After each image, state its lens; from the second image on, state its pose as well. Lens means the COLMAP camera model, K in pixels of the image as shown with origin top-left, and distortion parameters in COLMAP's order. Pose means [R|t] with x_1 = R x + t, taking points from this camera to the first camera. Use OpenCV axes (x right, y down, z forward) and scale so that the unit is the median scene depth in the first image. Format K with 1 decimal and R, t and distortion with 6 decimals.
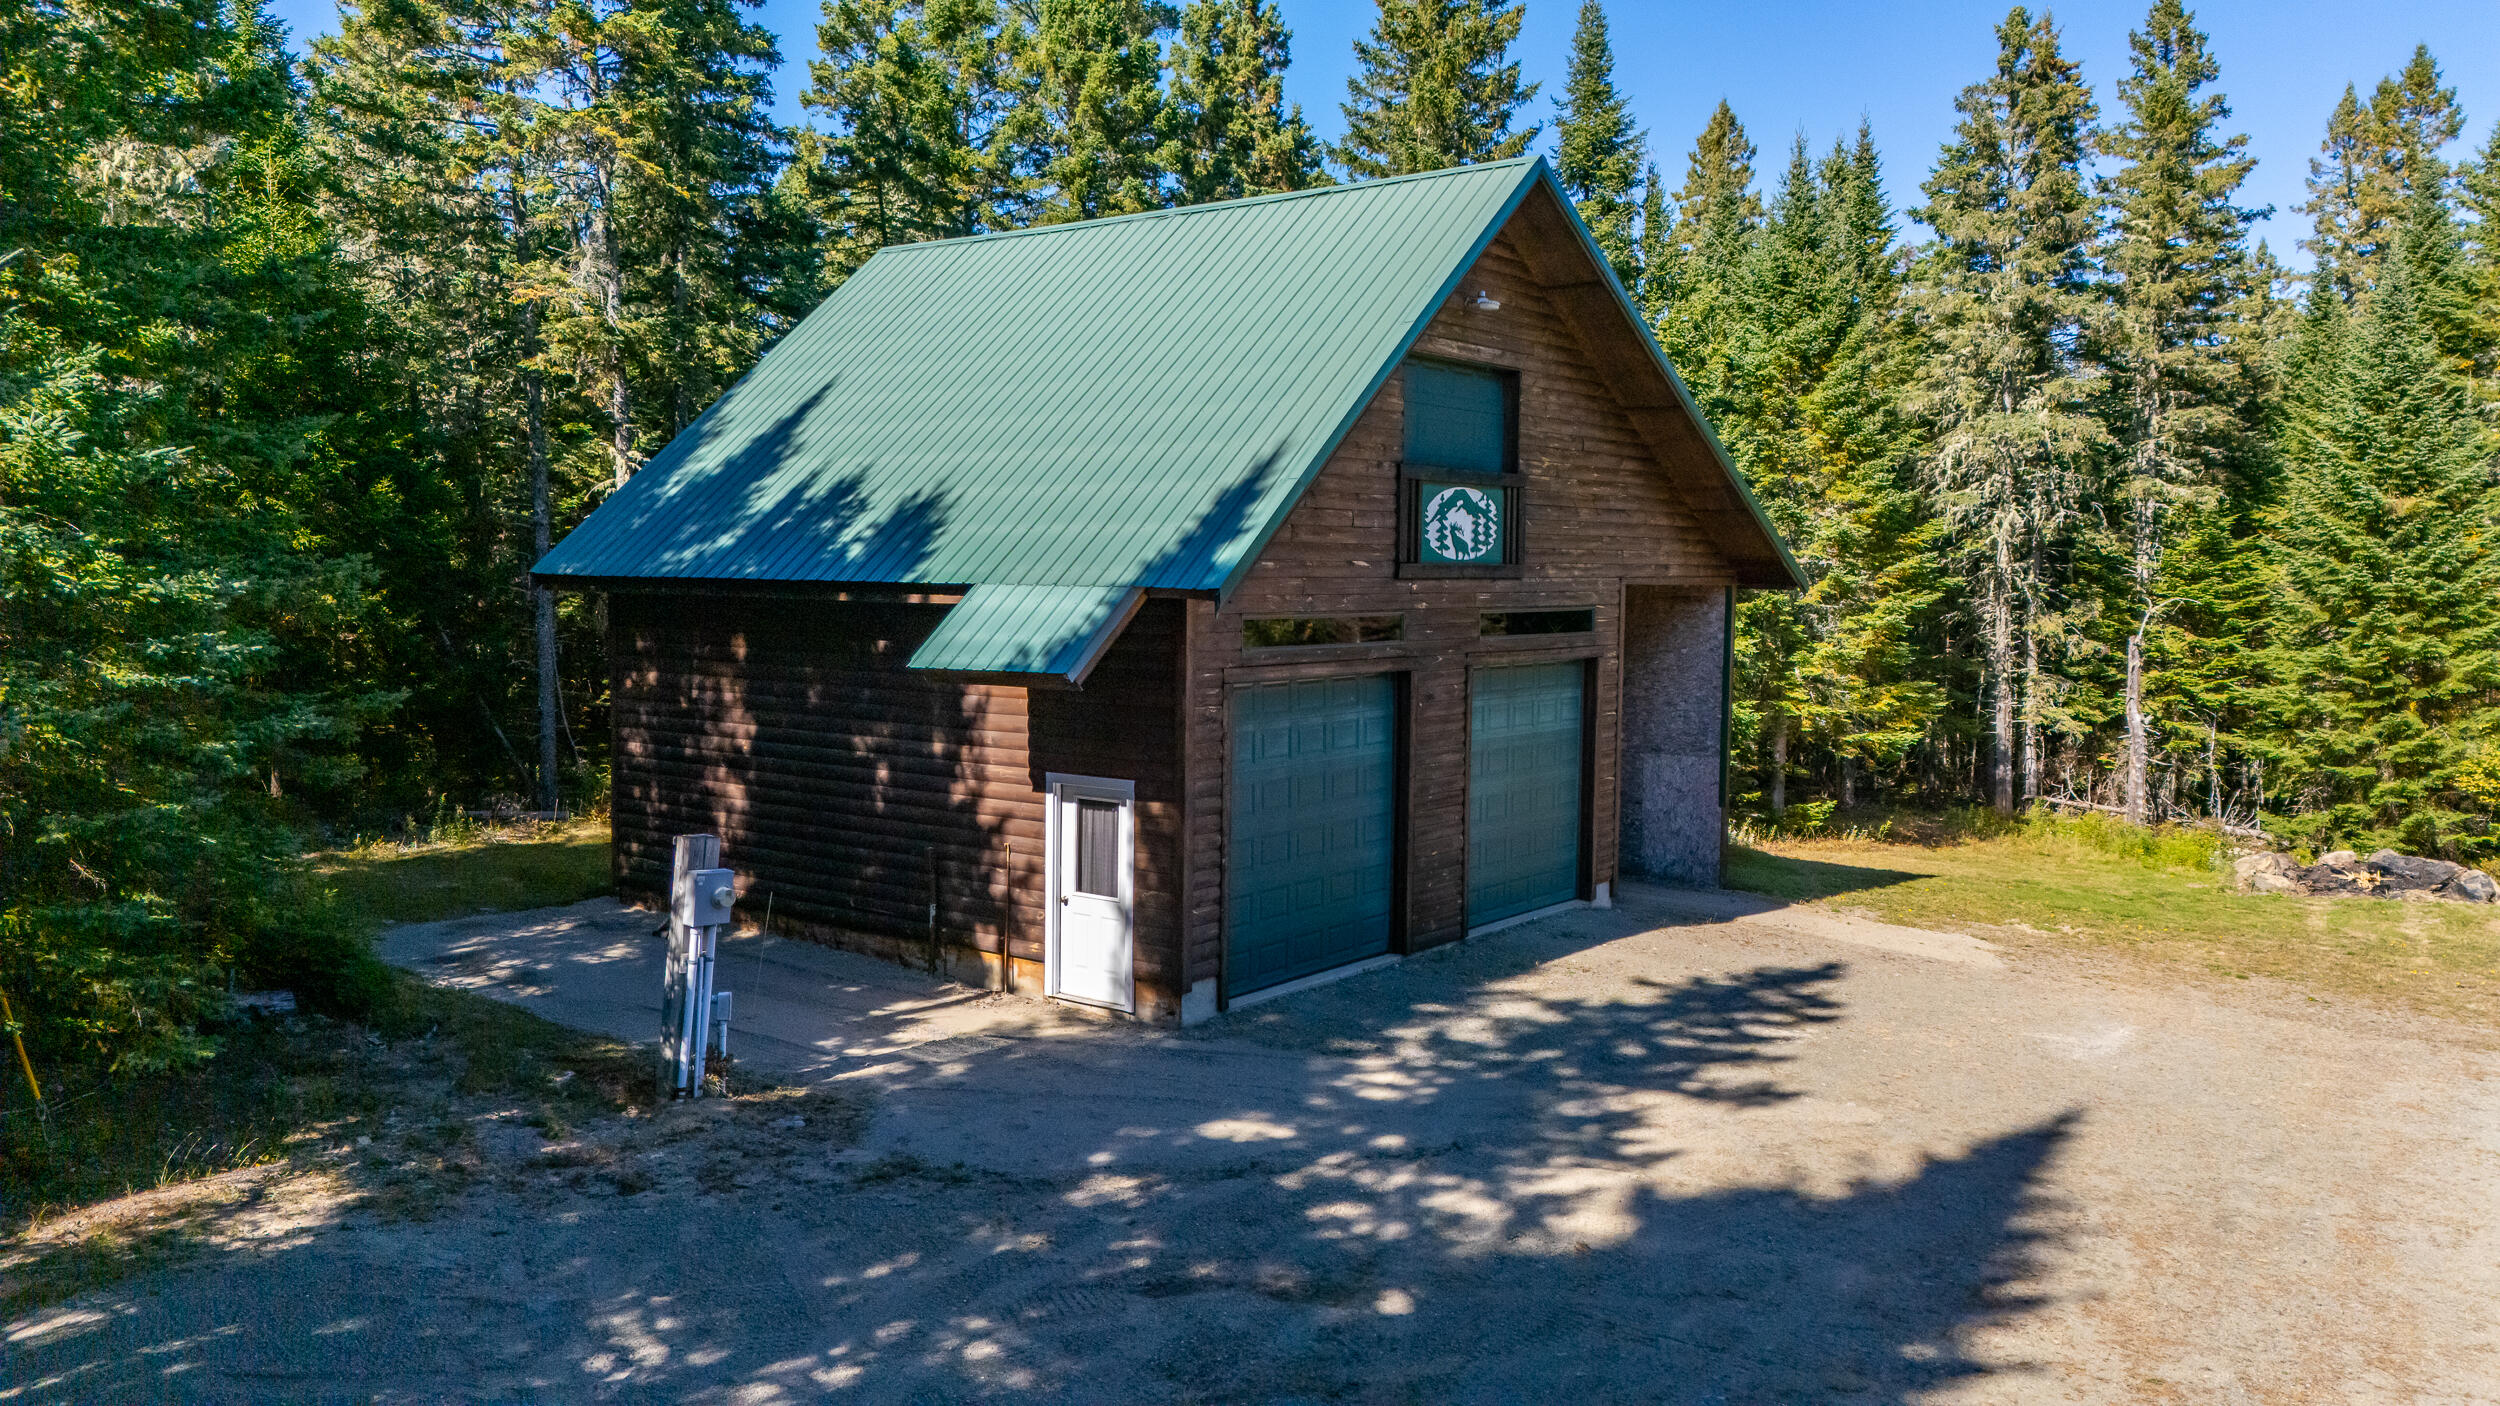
lens RADIAL K [[1843.3, 0, 1242.8], [0, 1843.3, 689.3], [0, 0, 1]] dist [0.007356, -0.003207]
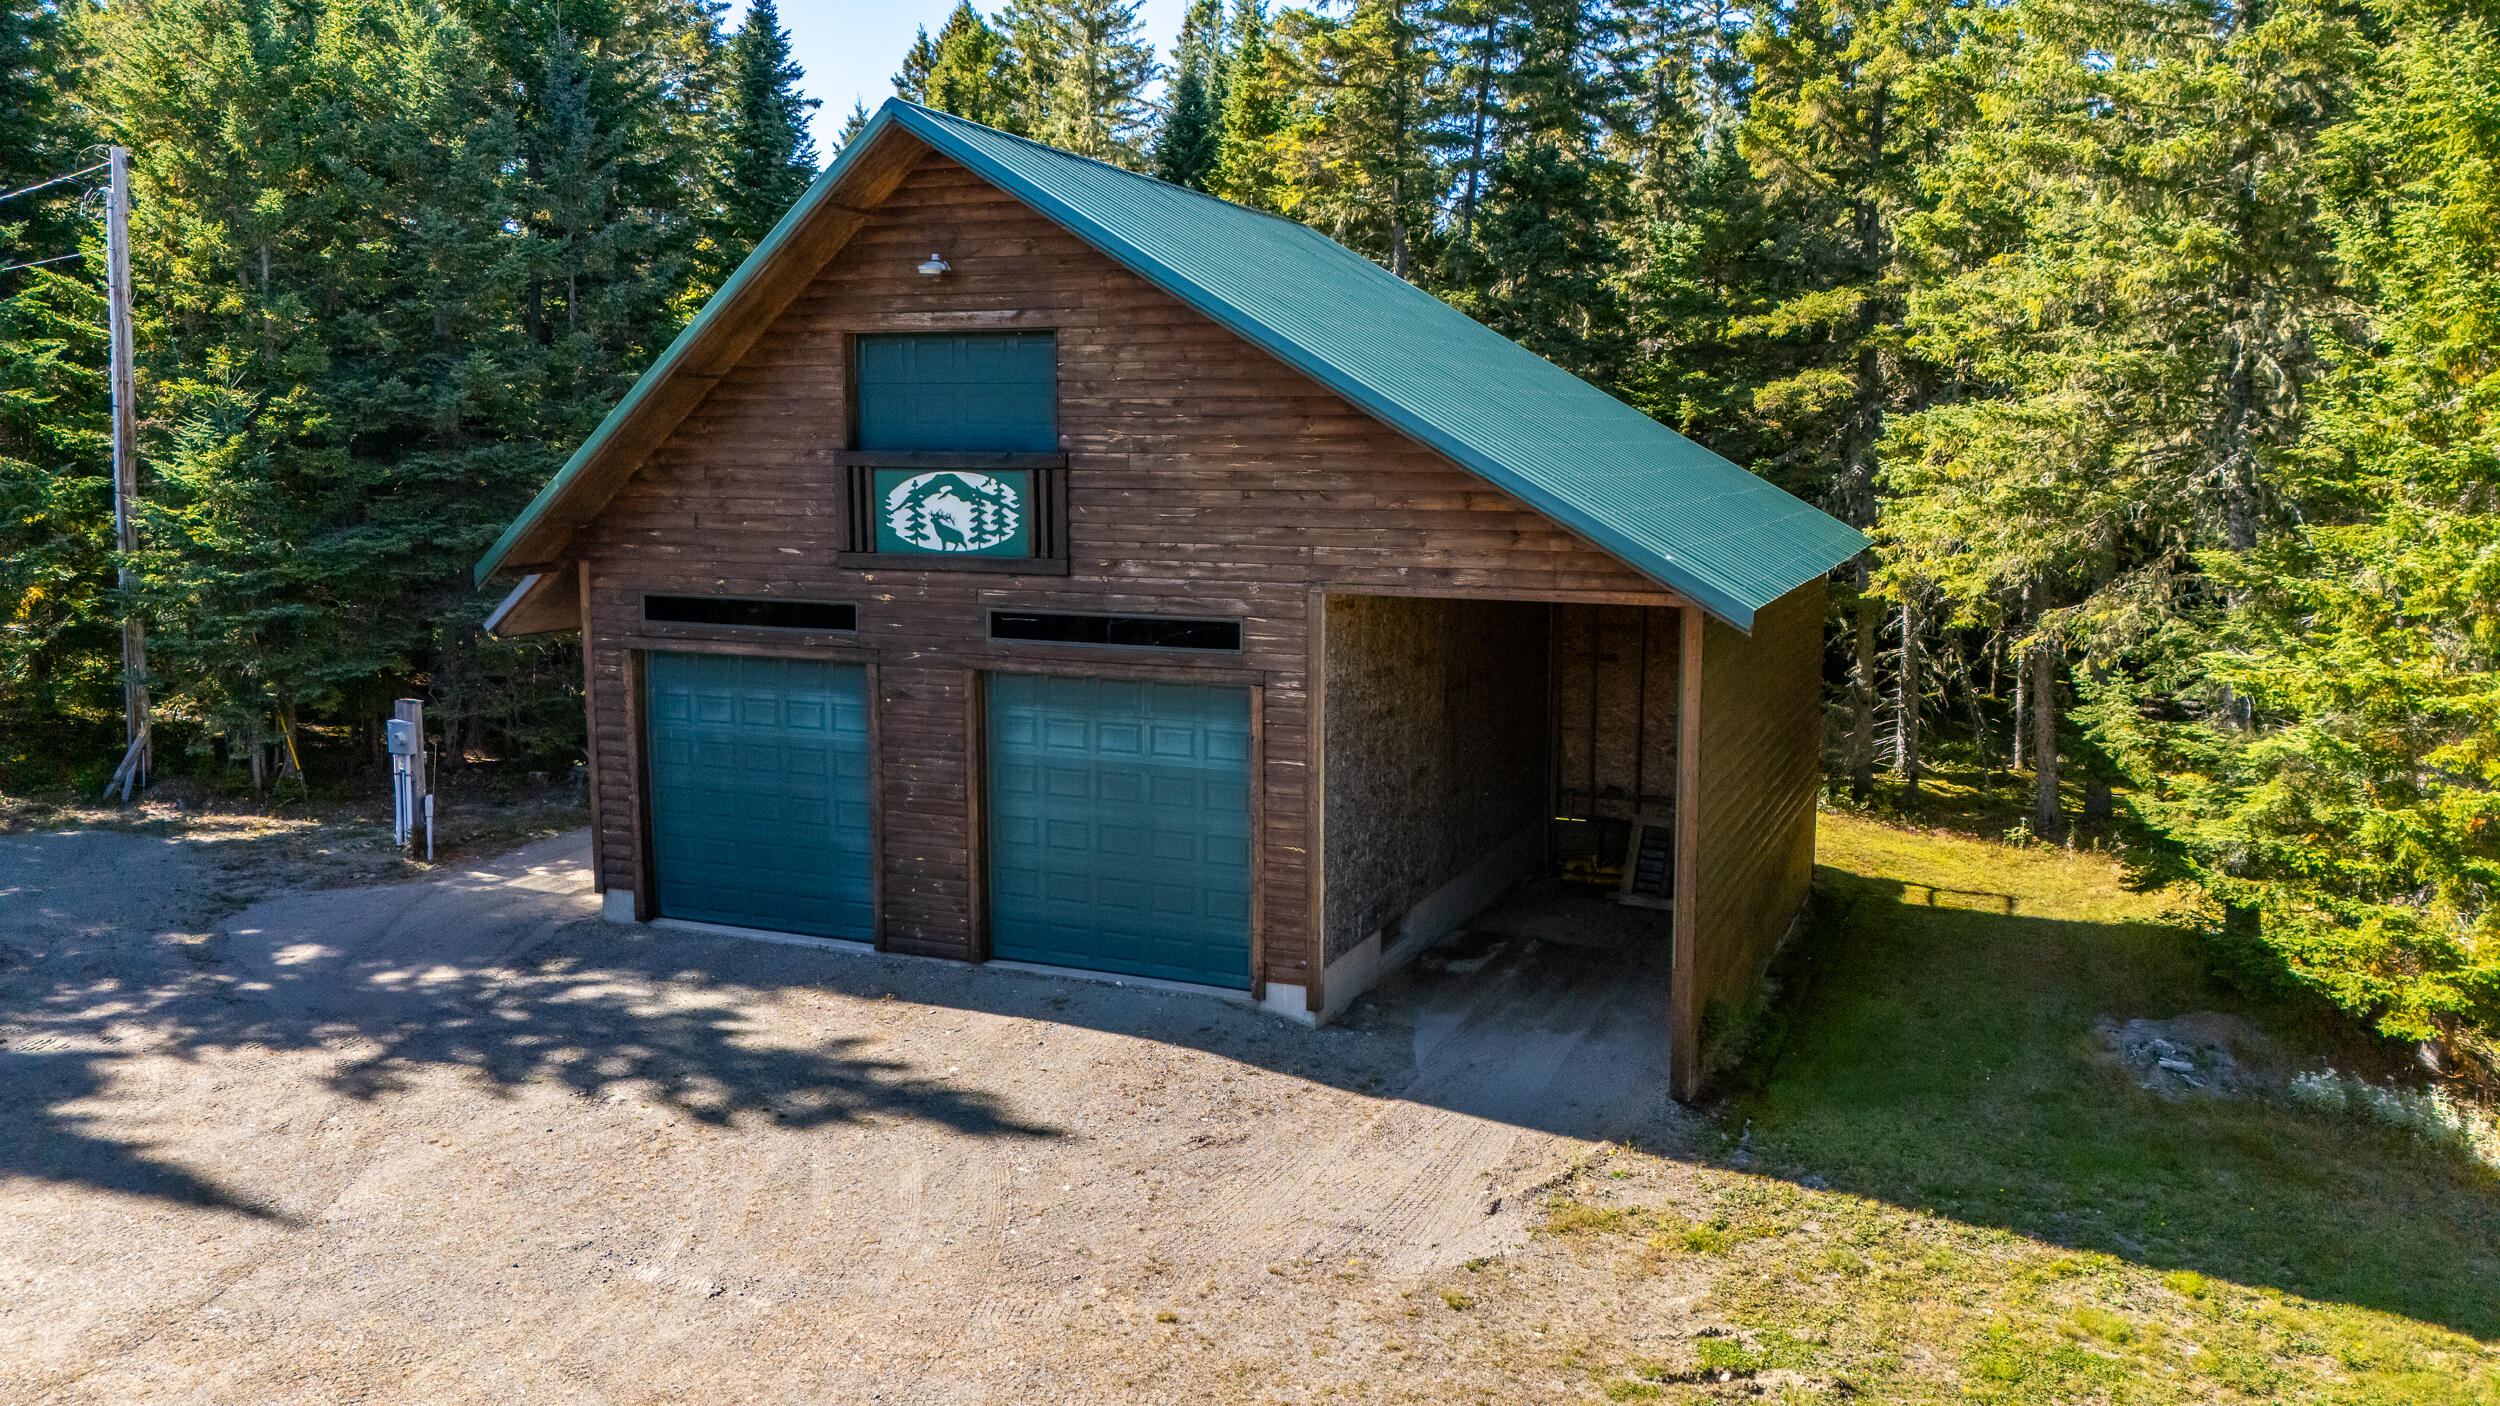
lens RADIAL K [[1843.3, 0, 1250.5], [0, 1843.3, 649.8], [0, 0, 1]] dist [0.007356, -0.003207]
pose [[0.269137, 0.094573, -0.958447, 1.294233], [-0.069605, 0.994475, 0.078582, -0.128823], [0.960583, 0.045564, 0.274233, 1.110563]]
